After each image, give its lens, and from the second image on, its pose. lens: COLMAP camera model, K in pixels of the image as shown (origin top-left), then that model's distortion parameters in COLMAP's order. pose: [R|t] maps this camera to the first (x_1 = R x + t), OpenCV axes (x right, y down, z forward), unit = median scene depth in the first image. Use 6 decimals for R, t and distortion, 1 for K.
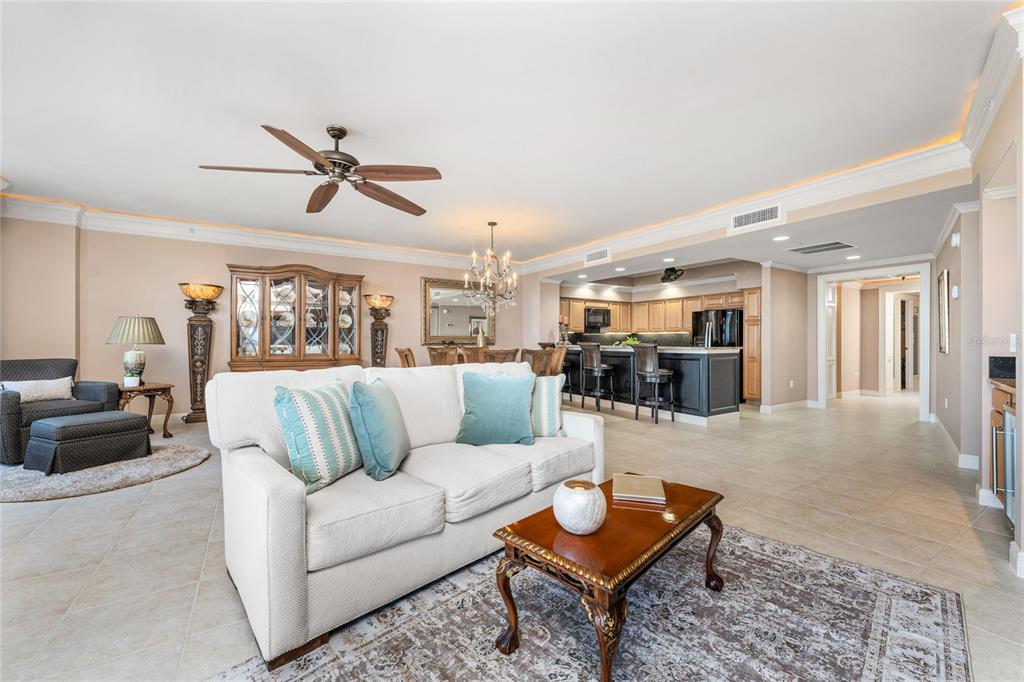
lens RADIAL K [[408.6, 0, 512.0], [0, 408.6, 341.0], [0, 0, 1]] dist [0.000634, -0.000020]
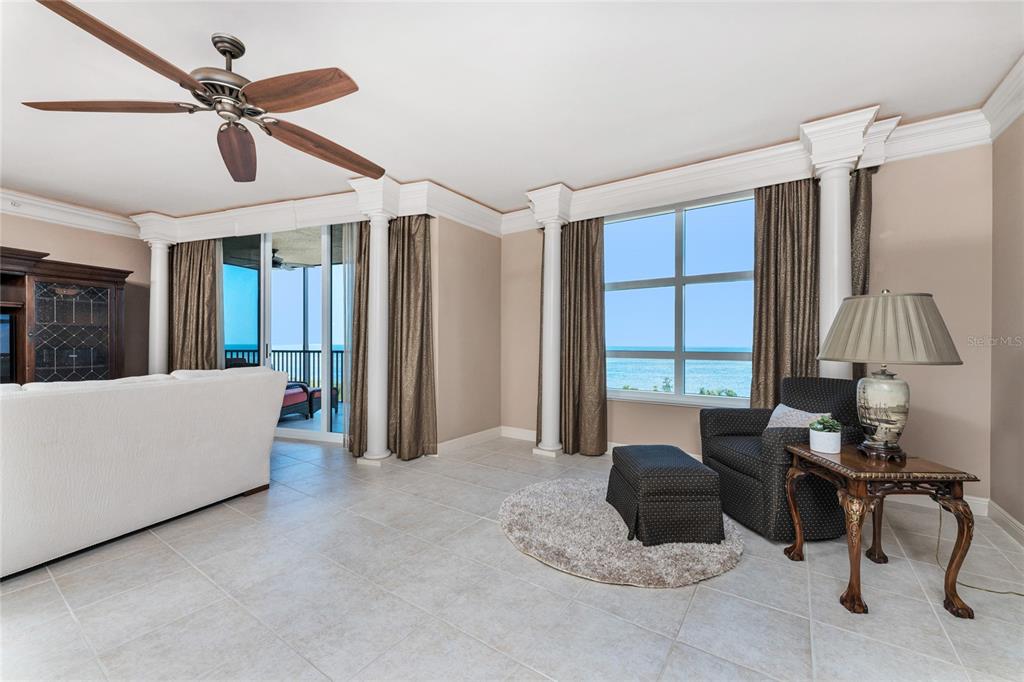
lens RADIAL K [[396.8, 0, 512.0], [0, 396.8, 341.0], [0, 0, 1]] dist [0.001630, 0.000211]
pose [[-0.922324, -0.011404, -0.386249, -0.279241], [-0.009218, 0.999929, -0.007511, -0.003673], [0.386307, -0.003367, -0.922364, 0.832711]]
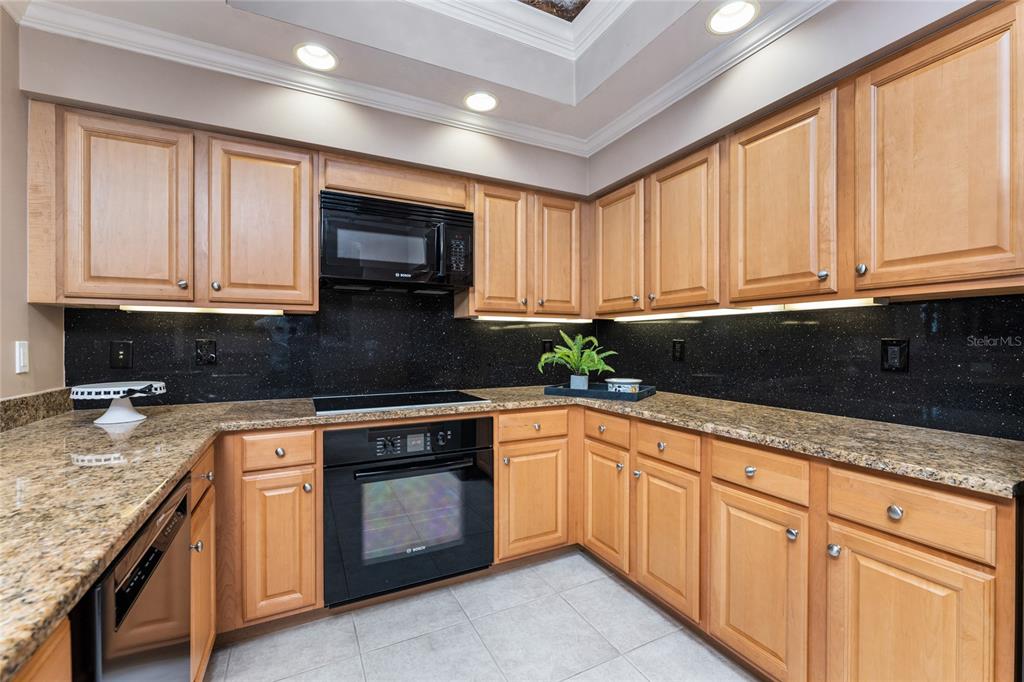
lens RADIAL K [[433.3, 0, 512.0], [0, 433.3, 341.0], [0, 0, 1]] dist [-0.005411, 0.000411]
pose [[0.995146, -0.003483, -0.098350, 0.395242], [0.003226, 0.999991, -0.002769, -0.006342], [0.098359, 0.002438, 0.995148, 1.058990]]
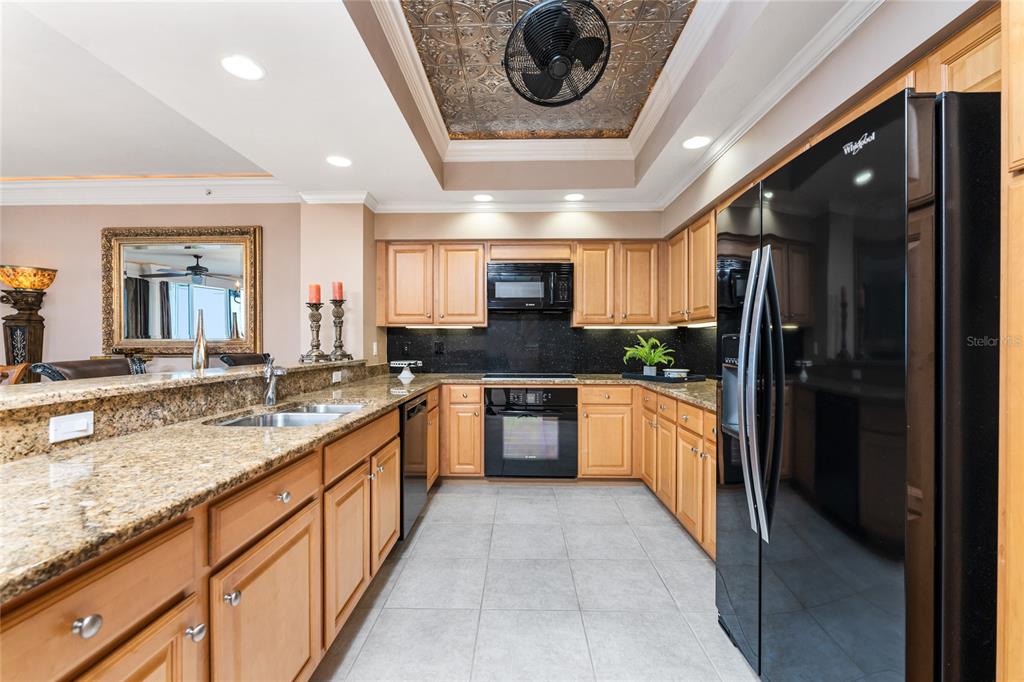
lens RADIAL K [[433.3, 0, 512.0], [0, 433.3, 341.0], [0, 0, 1]] dist [-0.005411, 0.000411]
pose [[0.828268, -0.003989, -0.560318, 0.572859], [0.000973, 0.999983, -0.005682, -0.006078], [0.560331, 0.004161, 0.828258, 0.897357]]
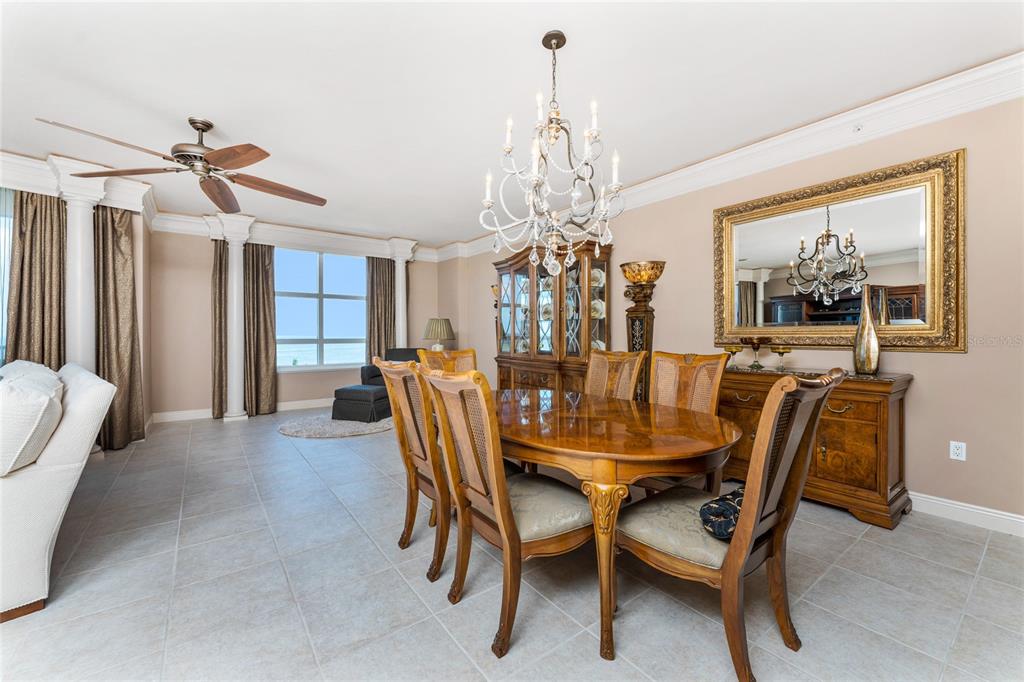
lens RADIAL K [[411.3, 0, 508.0], [0, 411.3, 333.3], [0, 0, 1]] dist [-0.001087, -0.000126]
pose [[0.074364, -0.003732, -0.997224, 0.281728], [0.002214, 0.999991, -0.003577, -0.004232], [0.997229, -0.001942, 0.074371, 0.765323]]
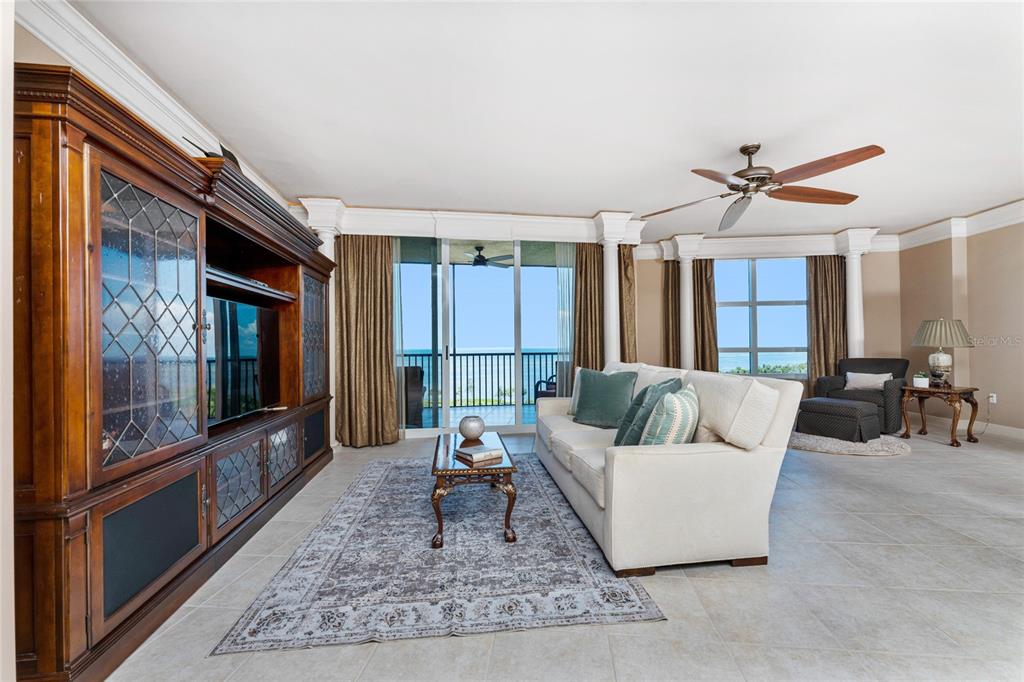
lens RADIAL K [[408.6, 0, 512.0], [0, 408.6, 341.0], [0, 0, 1]] dist [0.000634, -0.000020]
pose [[-0.616162, -0.008204, -0.787577, 0.367584], [0.009068, 0.999806, -0.017509, 0.000720], [0.787567, -0.017930, -0.615968, 0.536263]]
